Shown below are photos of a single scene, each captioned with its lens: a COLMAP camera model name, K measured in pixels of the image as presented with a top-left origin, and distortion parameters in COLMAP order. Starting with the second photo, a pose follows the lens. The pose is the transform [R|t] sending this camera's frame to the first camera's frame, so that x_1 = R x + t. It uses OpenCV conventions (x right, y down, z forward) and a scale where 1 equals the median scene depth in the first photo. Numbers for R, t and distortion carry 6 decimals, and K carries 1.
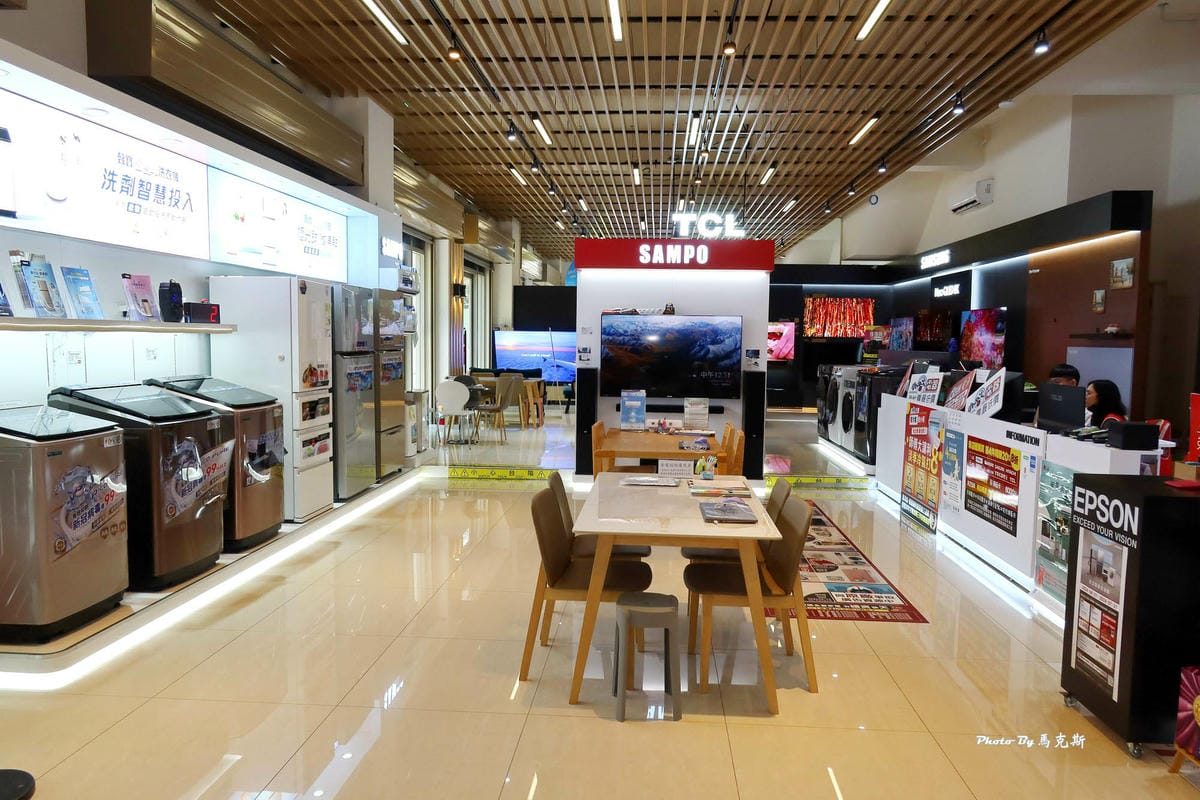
lens RADIAL K [[833.3, 0, 599.9], [0, 833.3, 402.1], [0, 0, 1]] dist [-0.006373, 0.008589]
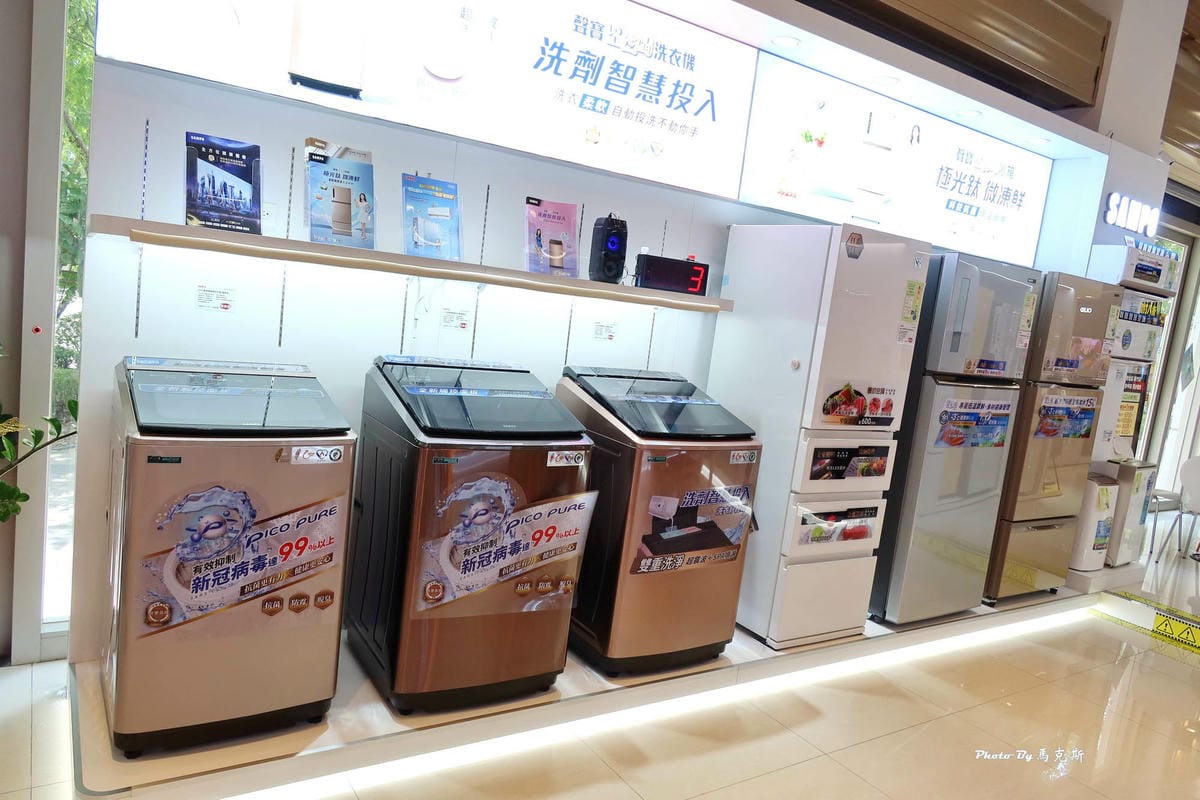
lens RADIAL K [[833.3, 0, 603.4], [0, 833.3, 397.6], [0, 0, 1]] dist [-0.006373, 0.008589]
pose [[0.620312, 0.164710, -0.766866, -0.016095], [-0.179377, 0.981582, 0.065731, -0.043879], [0.763569, 0.096784, 0.638432, 0.513441]]
